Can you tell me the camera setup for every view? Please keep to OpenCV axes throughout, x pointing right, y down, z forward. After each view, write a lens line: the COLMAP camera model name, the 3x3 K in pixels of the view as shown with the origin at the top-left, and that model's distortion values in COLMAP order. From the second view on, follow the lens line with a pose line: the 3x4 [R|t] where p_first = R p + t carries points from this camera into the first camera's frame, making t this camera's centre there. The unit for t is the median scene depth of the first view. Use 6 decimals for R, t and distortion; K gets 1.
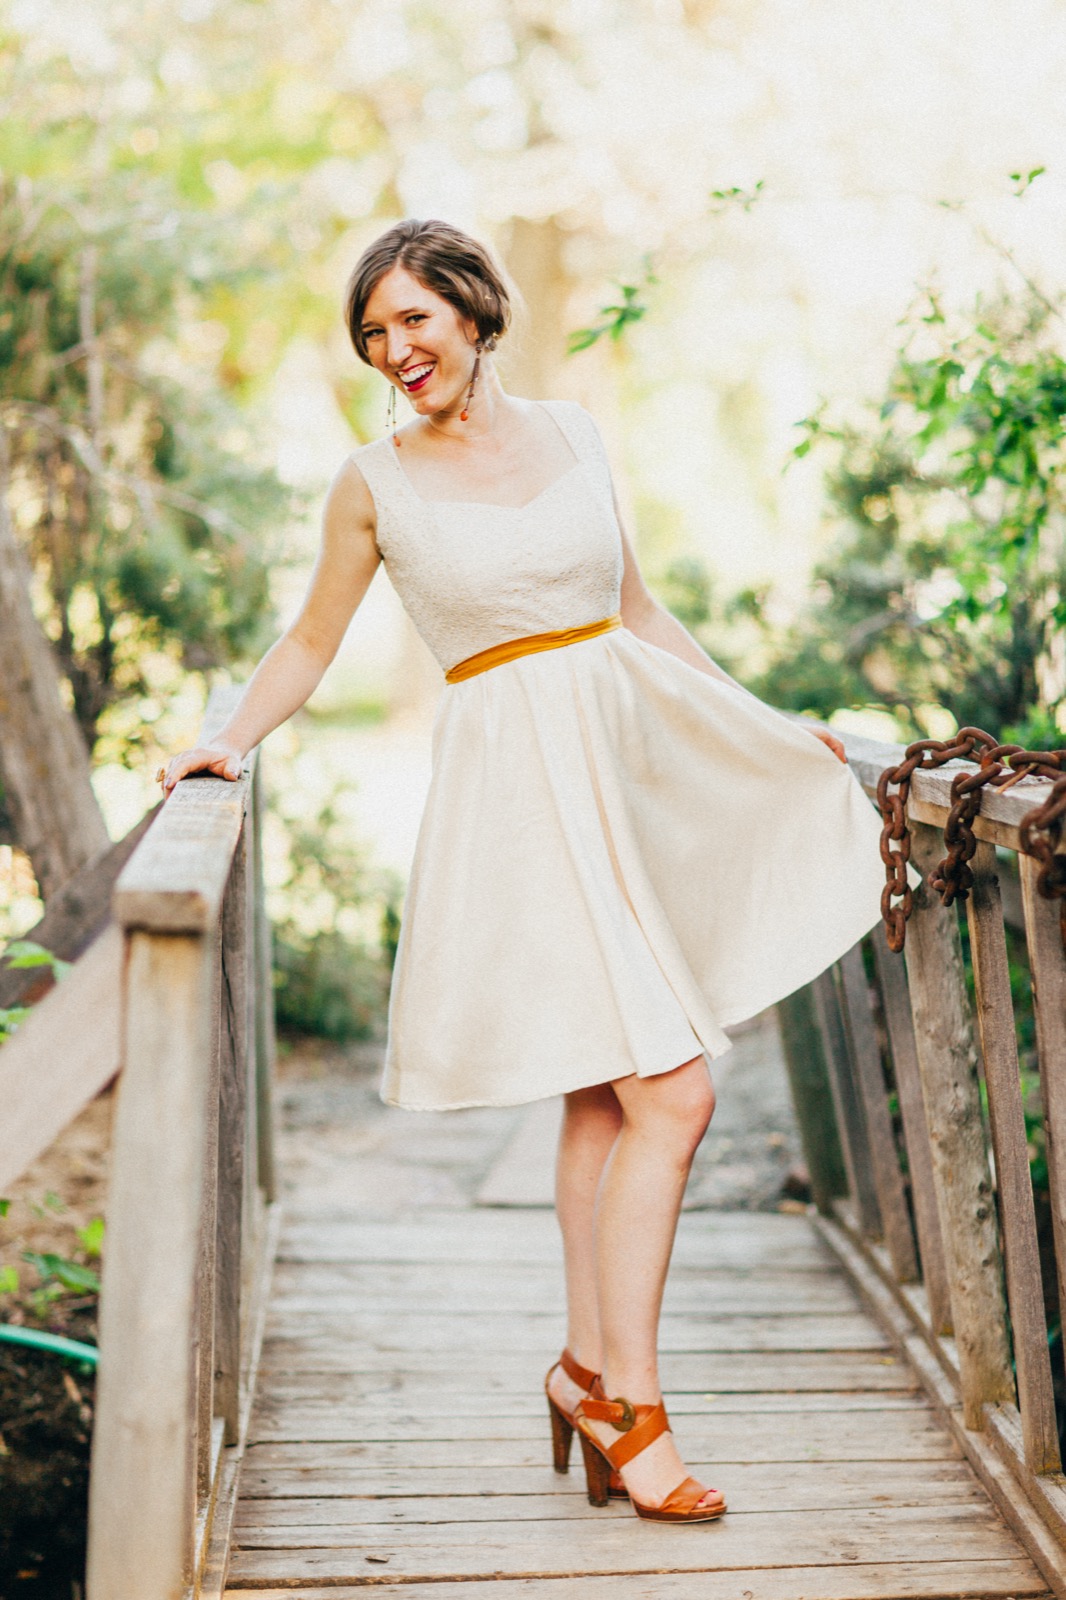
lens RADIAL K [[3932.8, 0, 563.0], [0, 3932.8, 806.7], [0, 0, 1]] dist [0.098526, 0.003102]
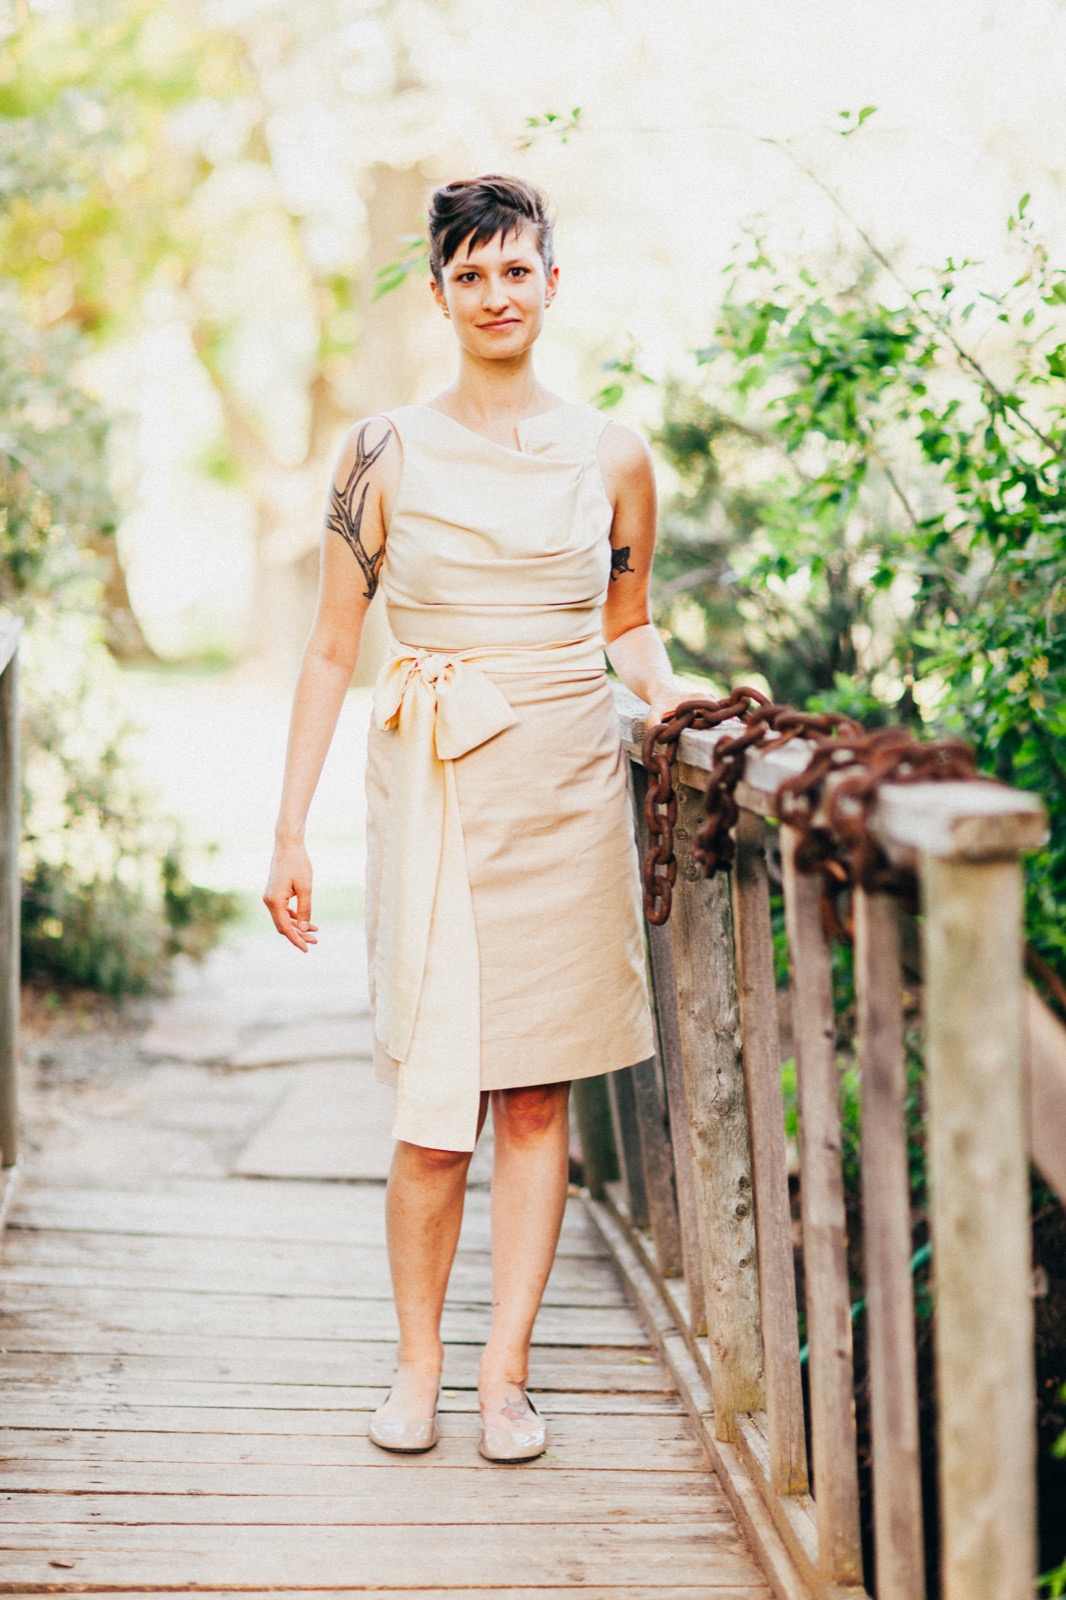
lens RADIAL K [[3830.8, 0, 533.0], [0, 3830.8, 800.0], [0, 0, 1]] dist [0.066099, 0.113184]
pose [[0.999069, 0.038808, 0.018869, 0.035381], [-0.038962, 0.999210, 0.007868, 0.001282], [-0.018549, -0.008596, 0.999791, 0.094045]]
